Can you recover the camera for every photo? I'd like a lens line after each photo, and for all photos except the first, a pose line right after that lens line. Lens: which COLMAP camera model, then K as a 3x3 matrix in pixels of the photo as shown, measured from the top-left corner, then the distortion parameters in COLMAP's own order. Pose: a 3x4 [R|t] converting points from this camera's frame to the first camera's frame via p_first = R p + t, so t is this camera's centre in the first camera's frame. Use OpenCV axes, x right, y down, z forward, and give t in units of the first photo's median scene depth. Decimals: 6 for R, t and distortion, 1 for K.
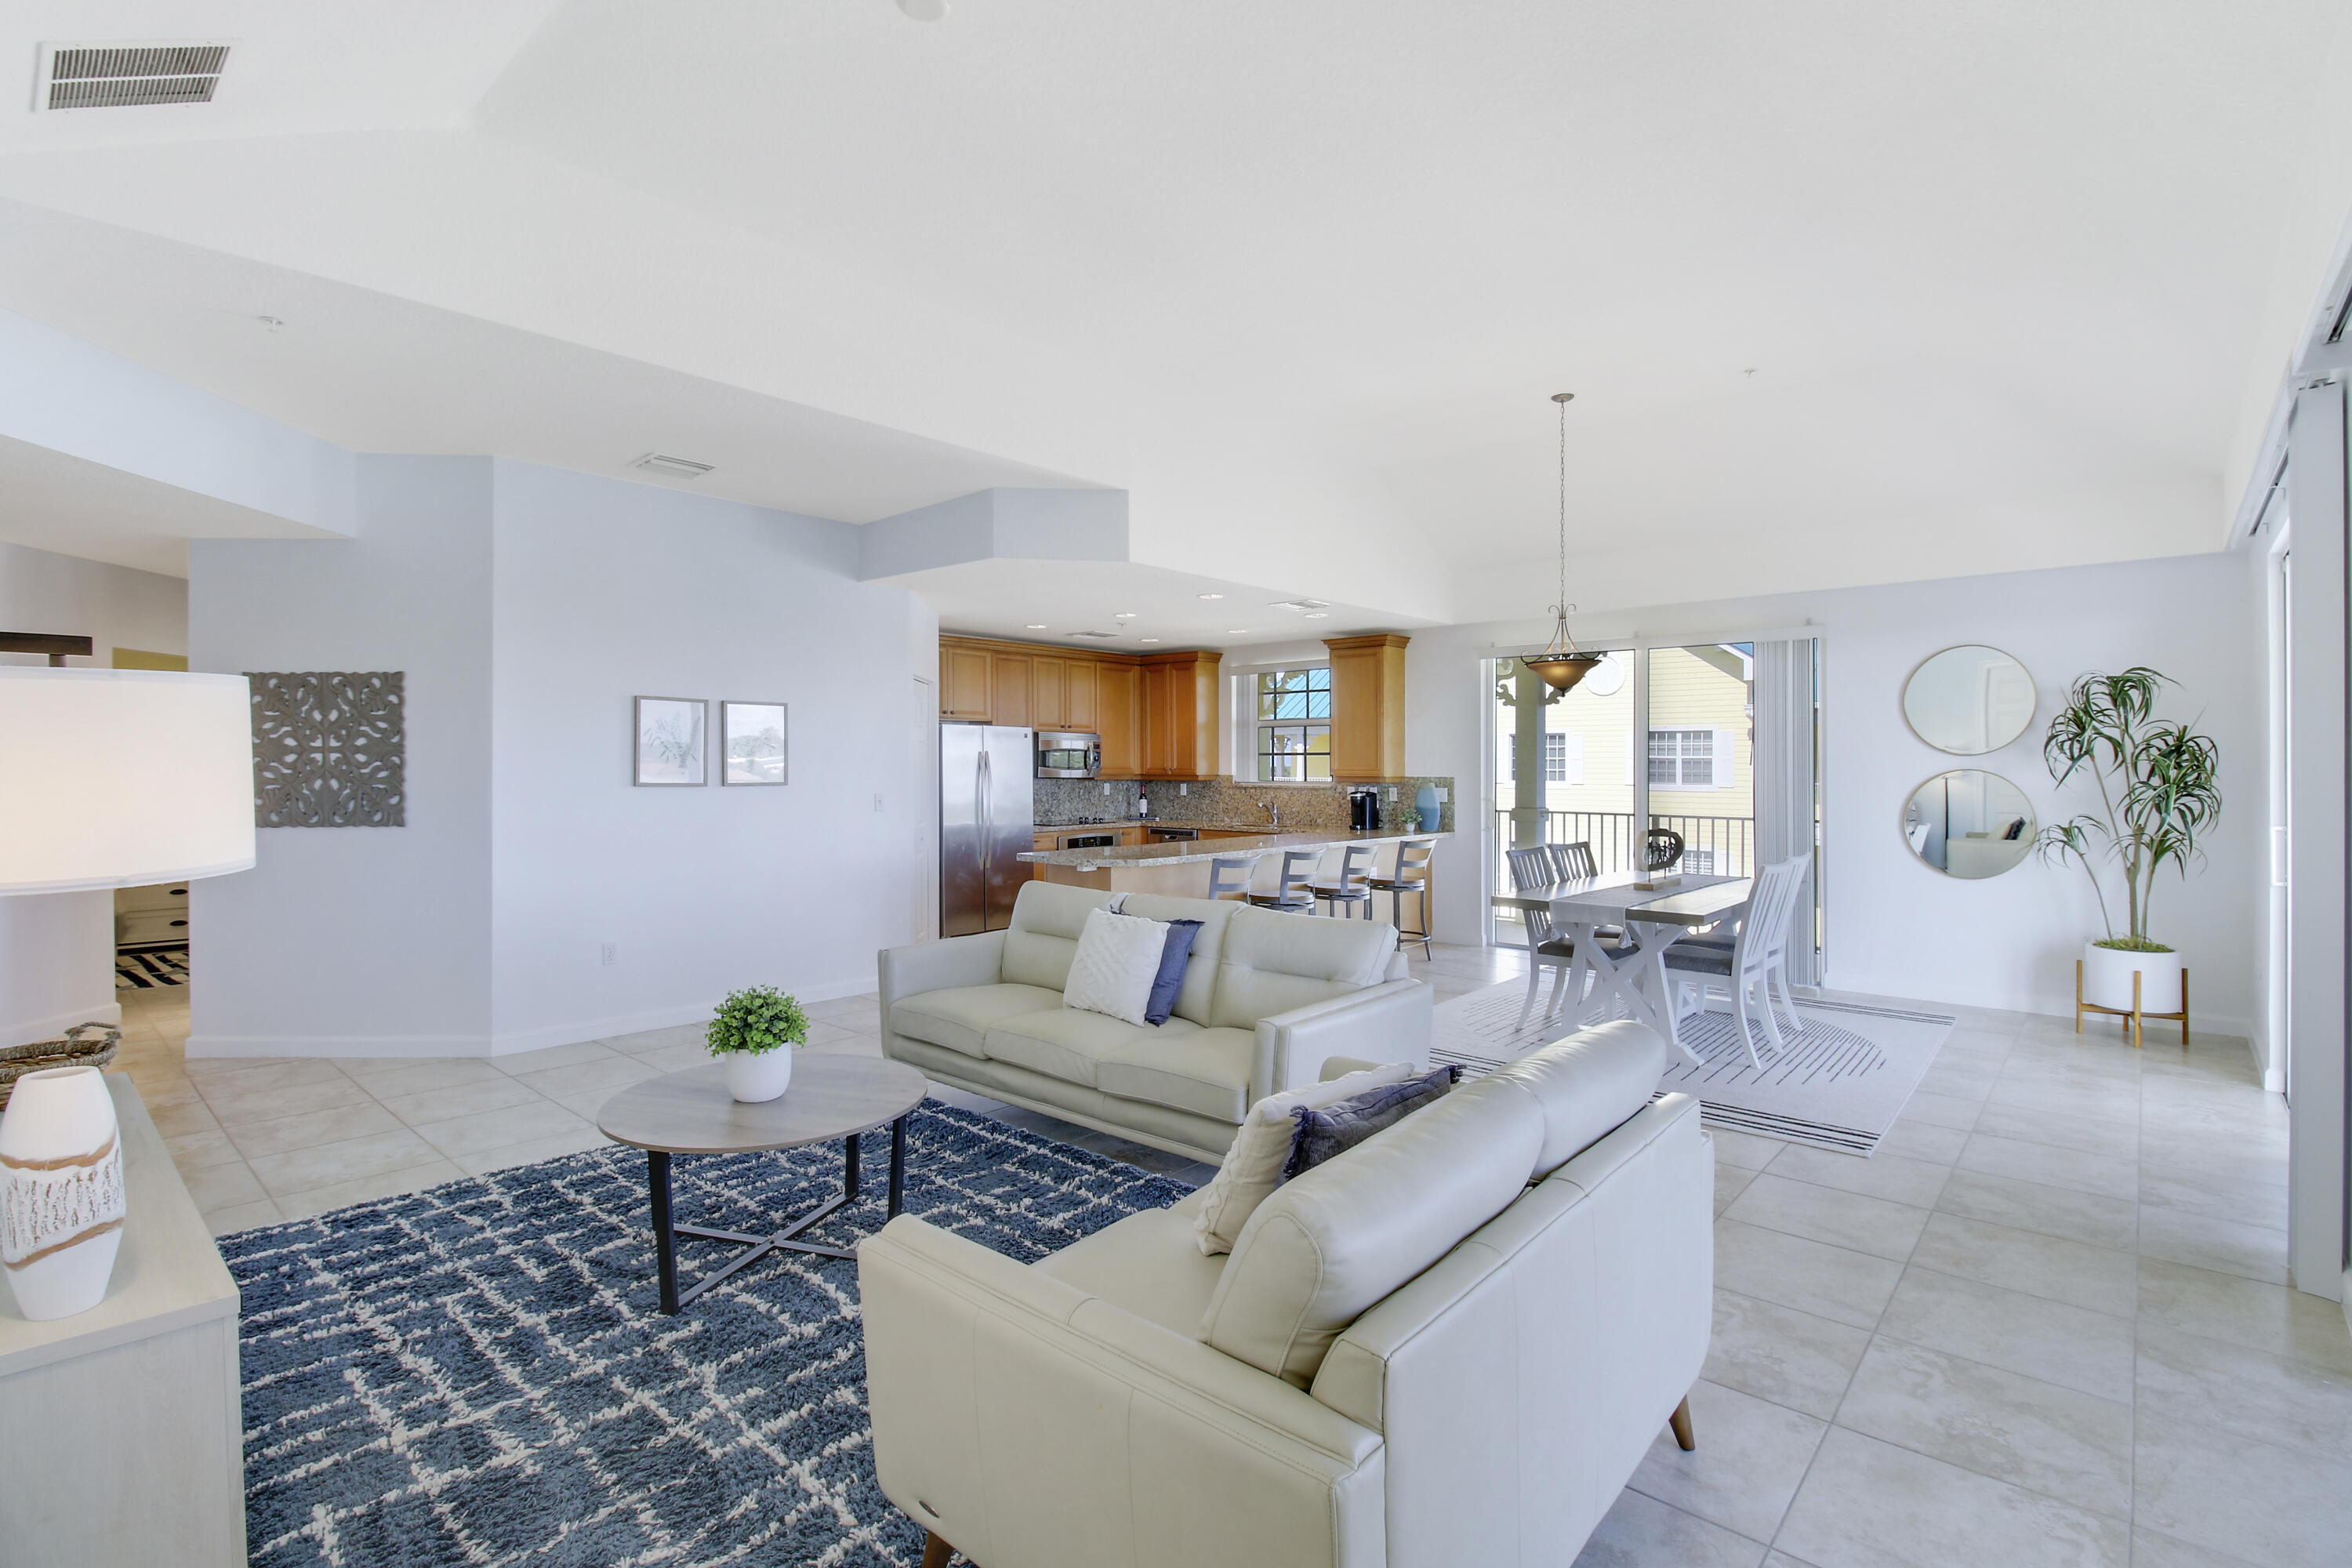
lens RADIAL K [[1096.8, 0, 1185.4], [0, 1096.8, 776.2], [0, 0, 1]] dist [-0.003765, -0.010149]
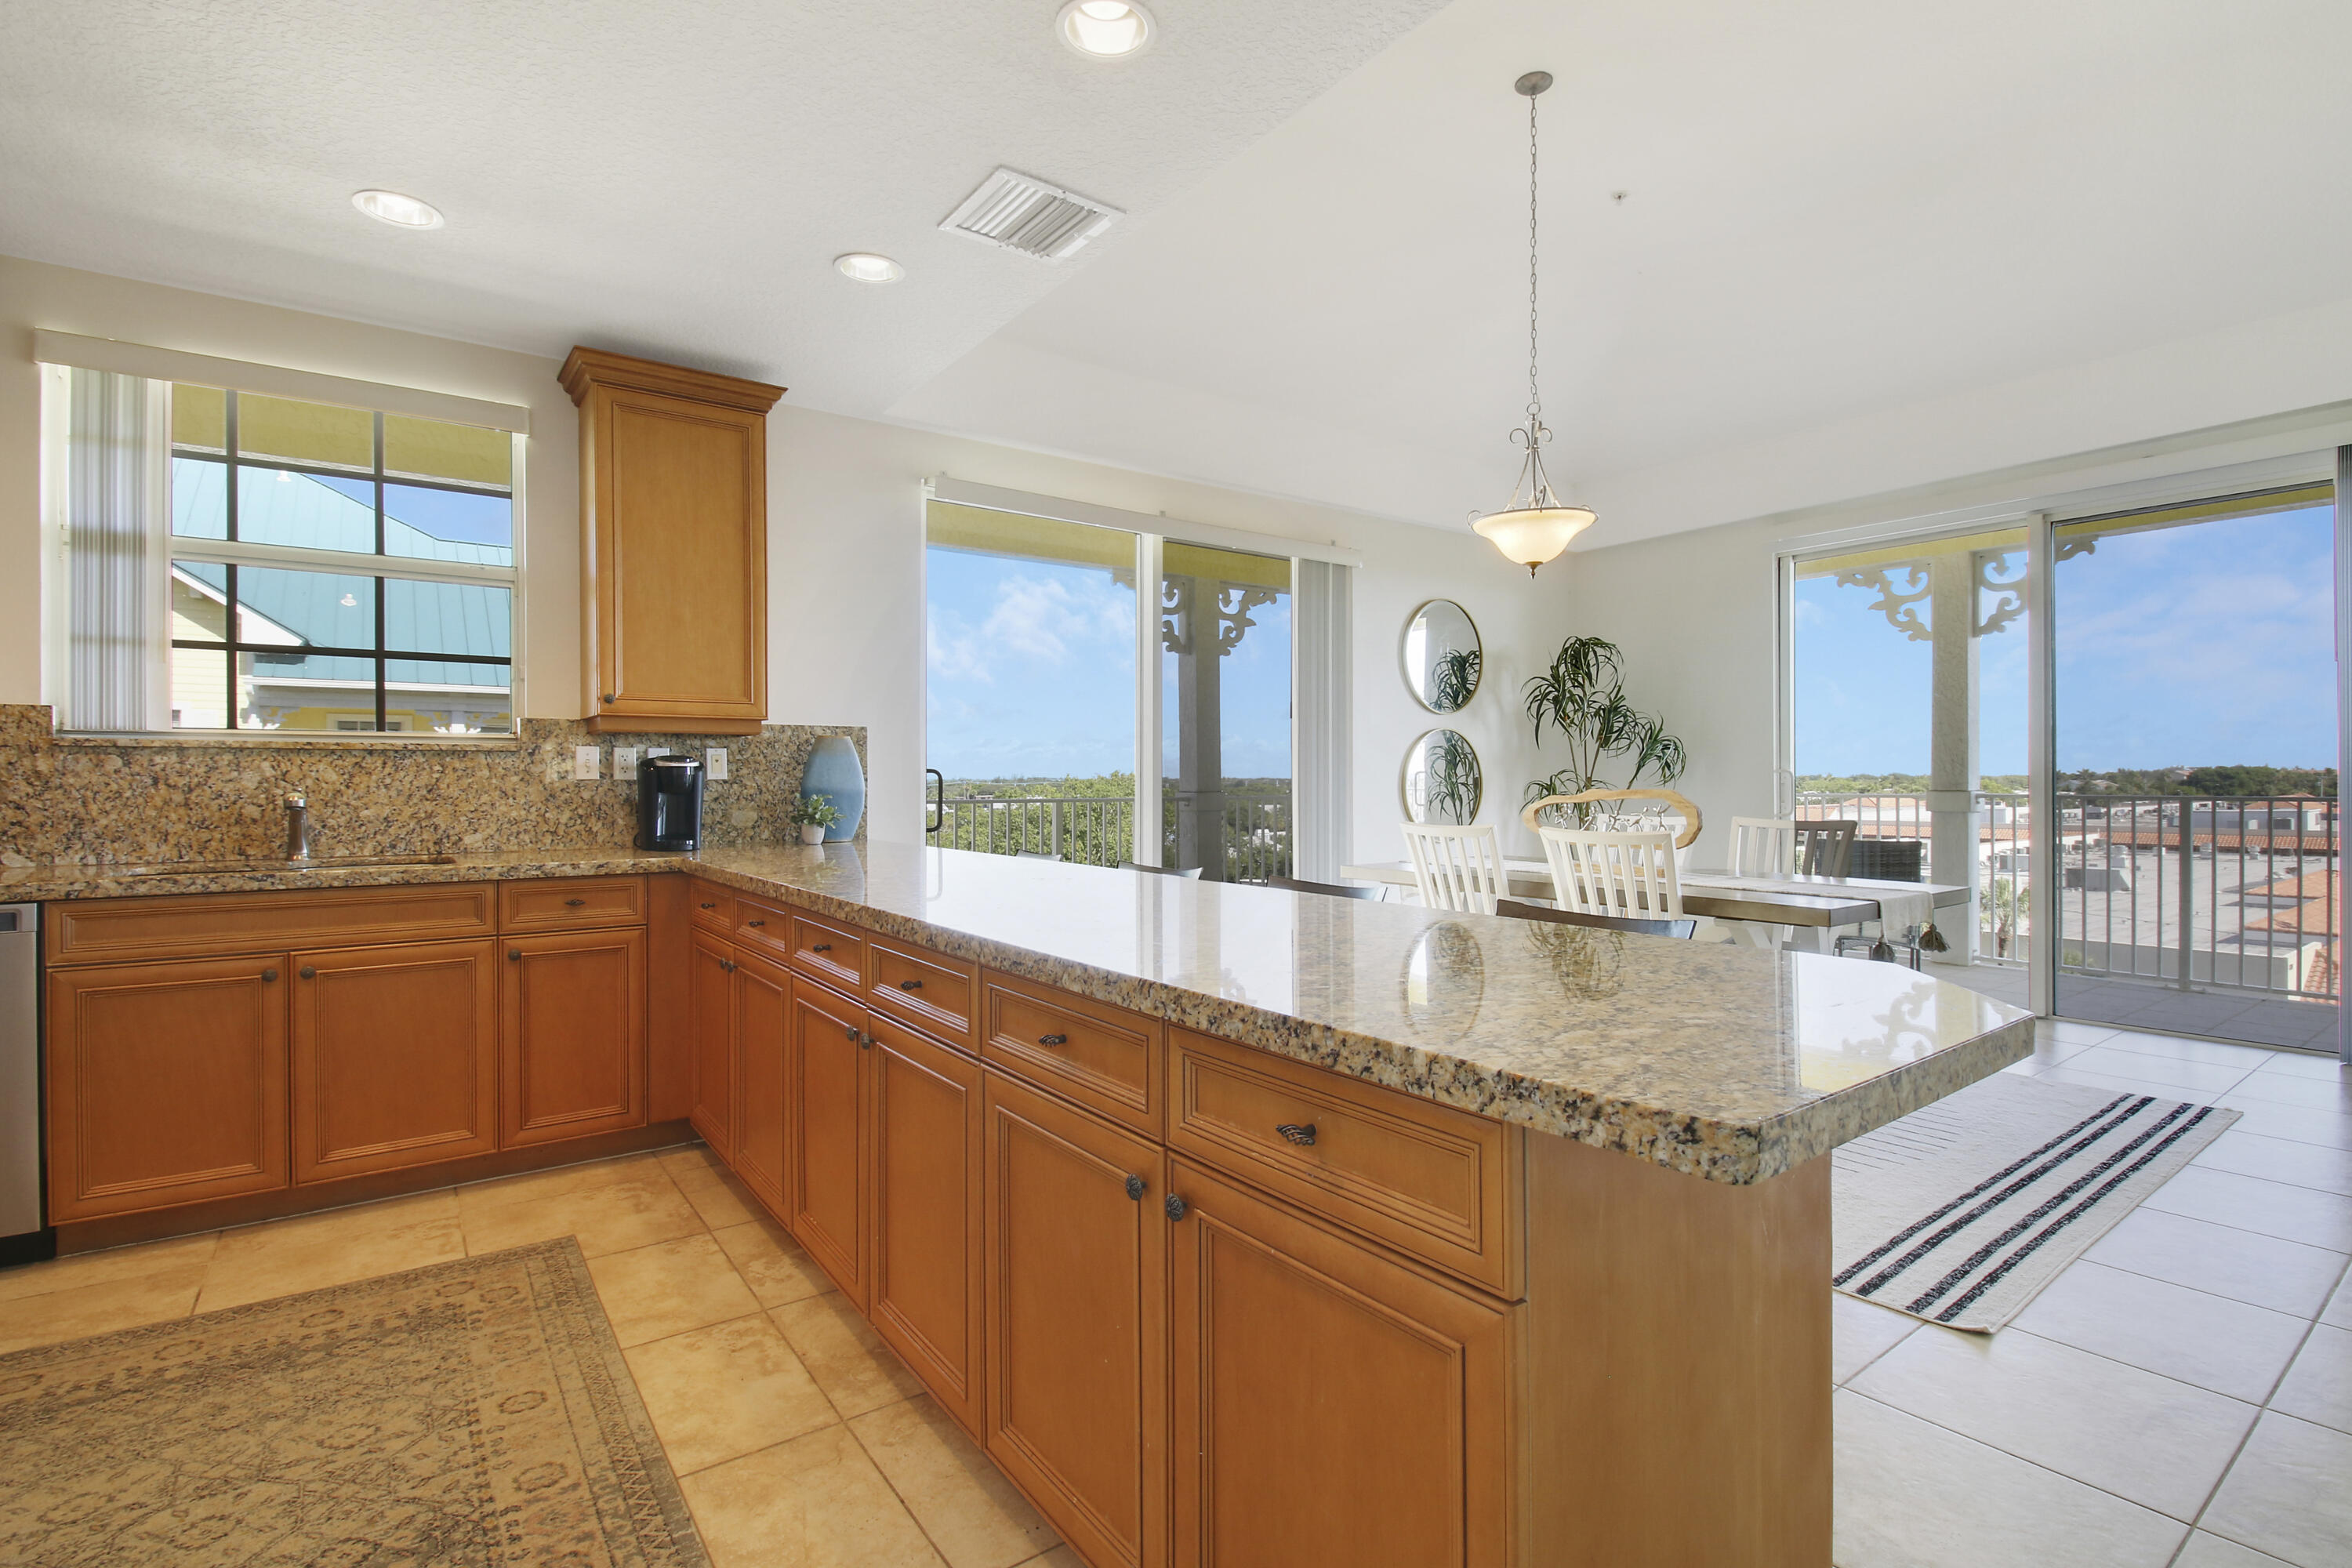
lens RADIAL K [[1096.8, 0, 1186.5], [0, 1096.8, 780.0], [0, 0, 1]] dist [-0.003765, -0.010149]
pose [[0.214969, -0.002702, 0.976617, -0.266064], [0.013538, 0.999908, -0.000213, 0.034855], [-0.976527, 0.013268, 0.214986, 0.991697]]
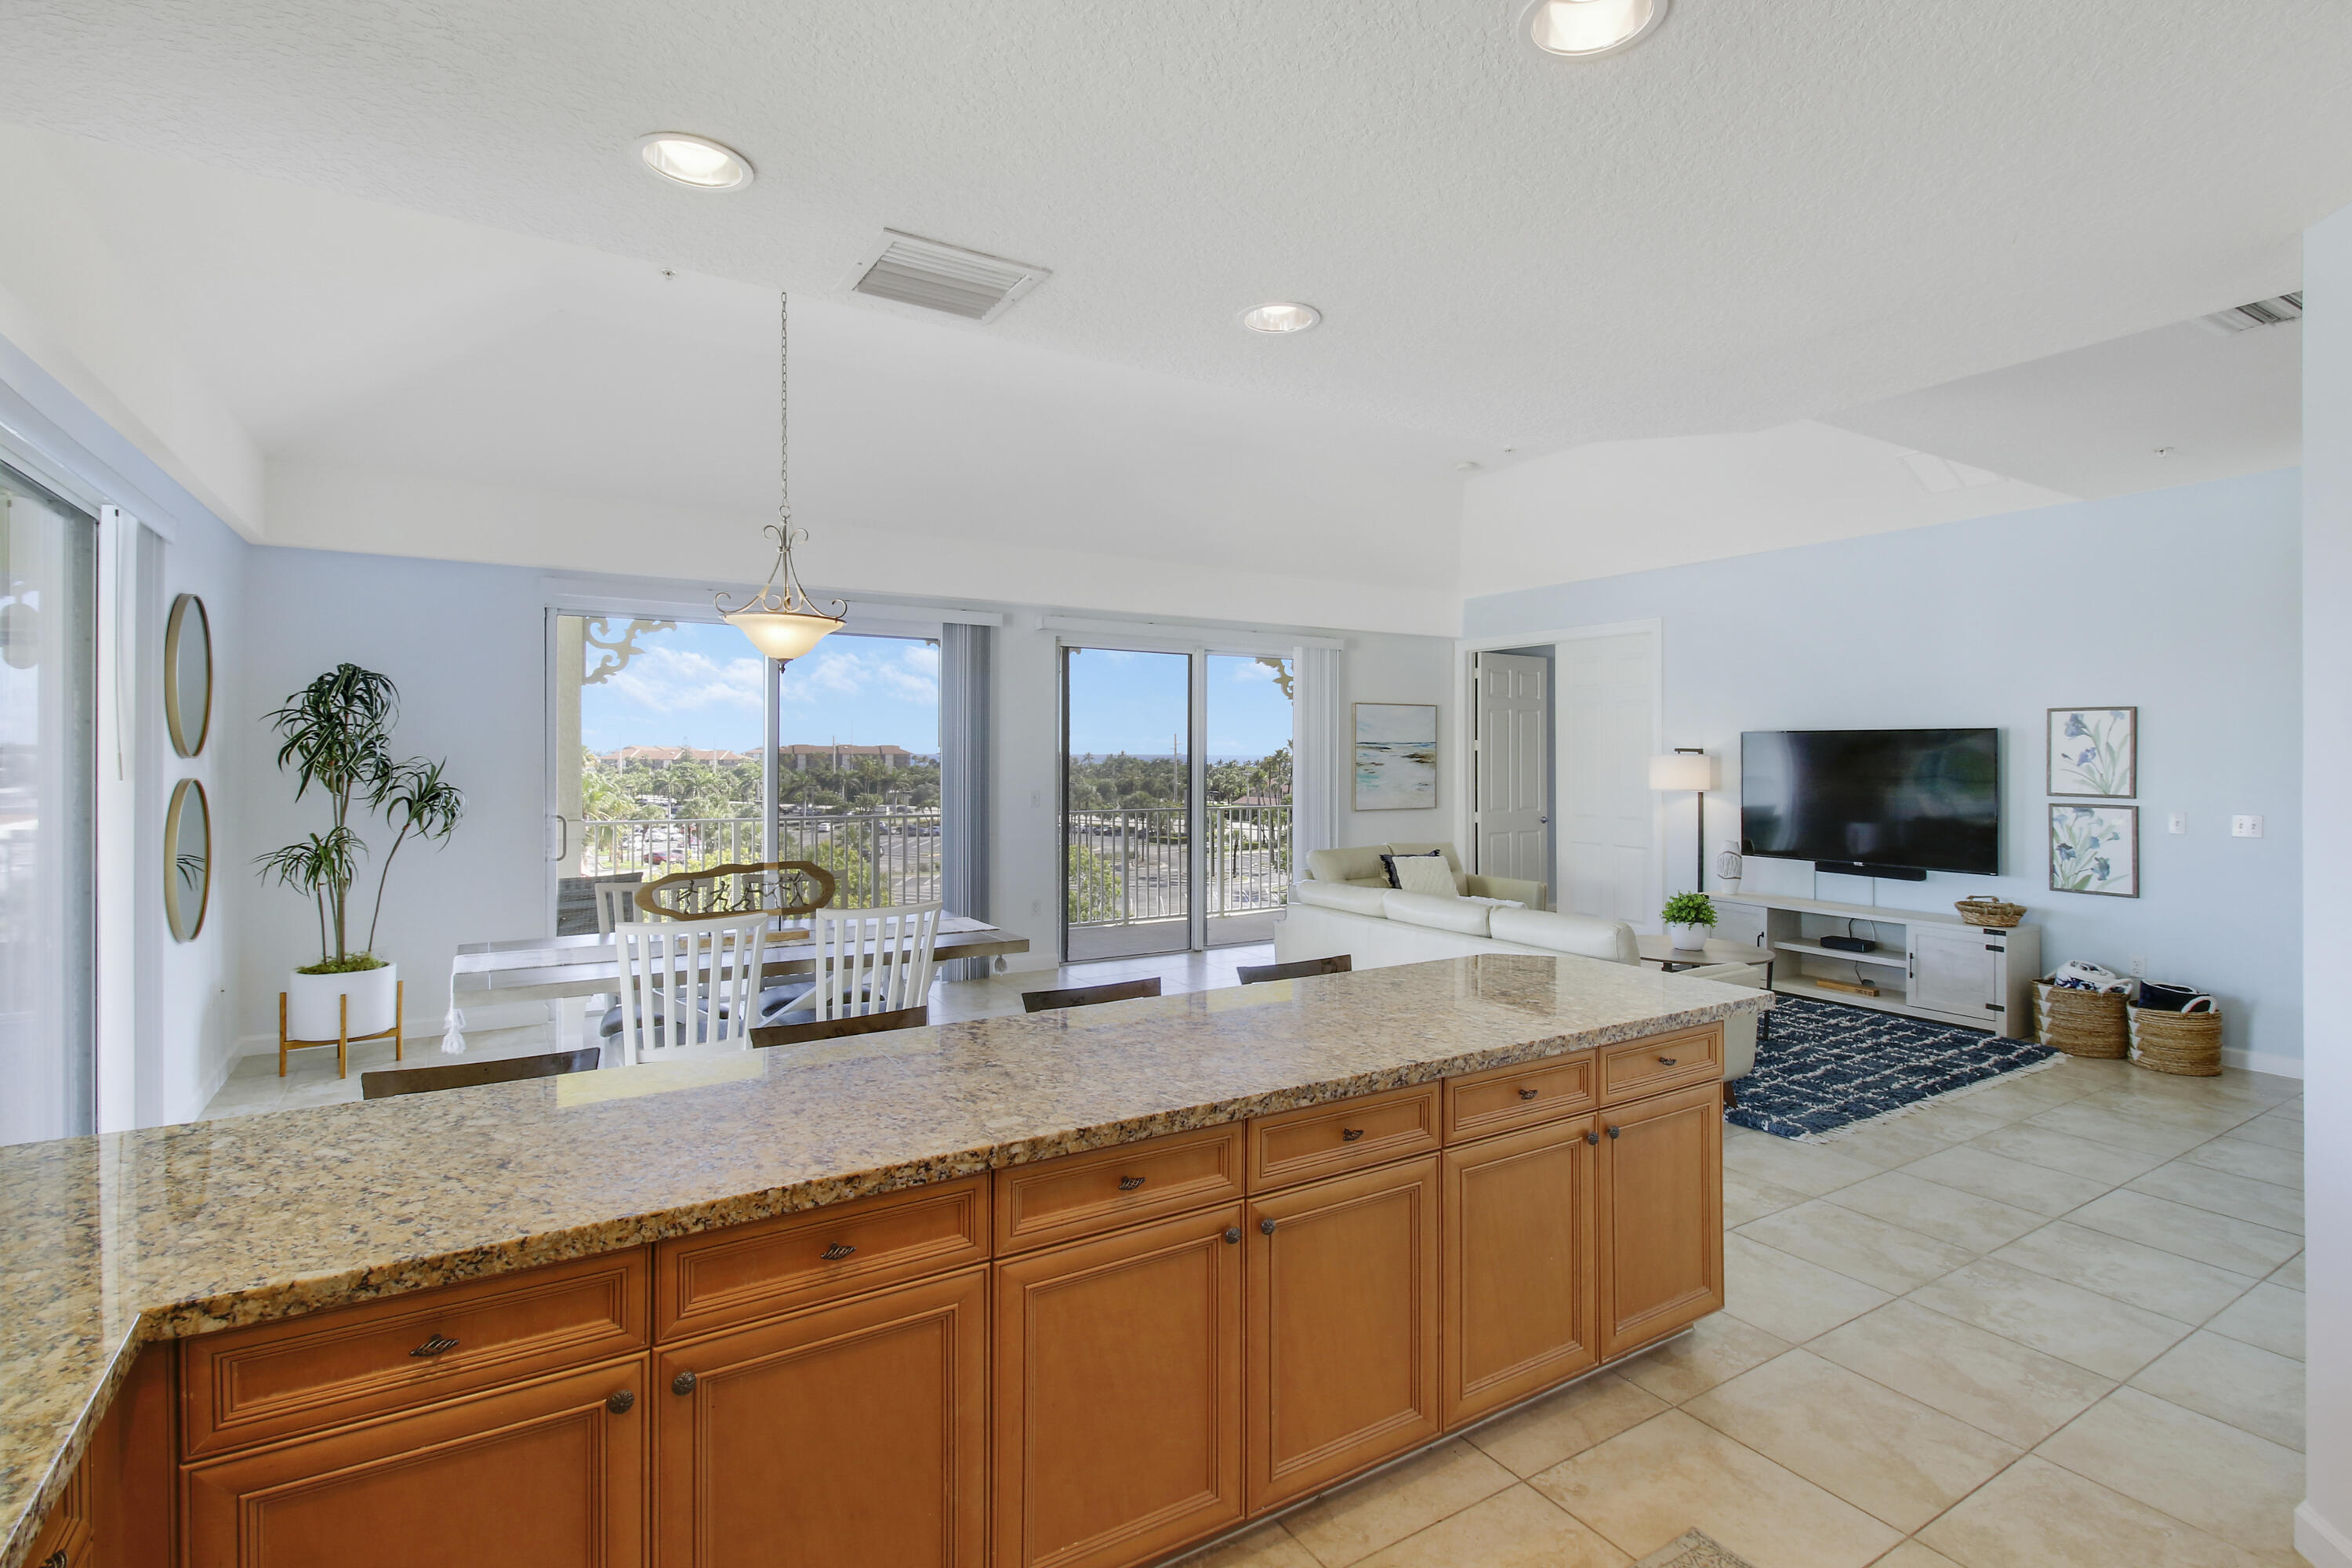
lens RADIAL K [[1096.8, 0, 1136.3], [0, 1096.8, 757.4], [0, 0, 1]] dist [-0.003765, -0.010149]
pose [[-0.946175, -0.004385, 0.323624, -0.059251], [-0.000020, 0.999909, 0.013490, -0.028415], [-0.323654, 0.012758, -0.946089, 1.432262]]
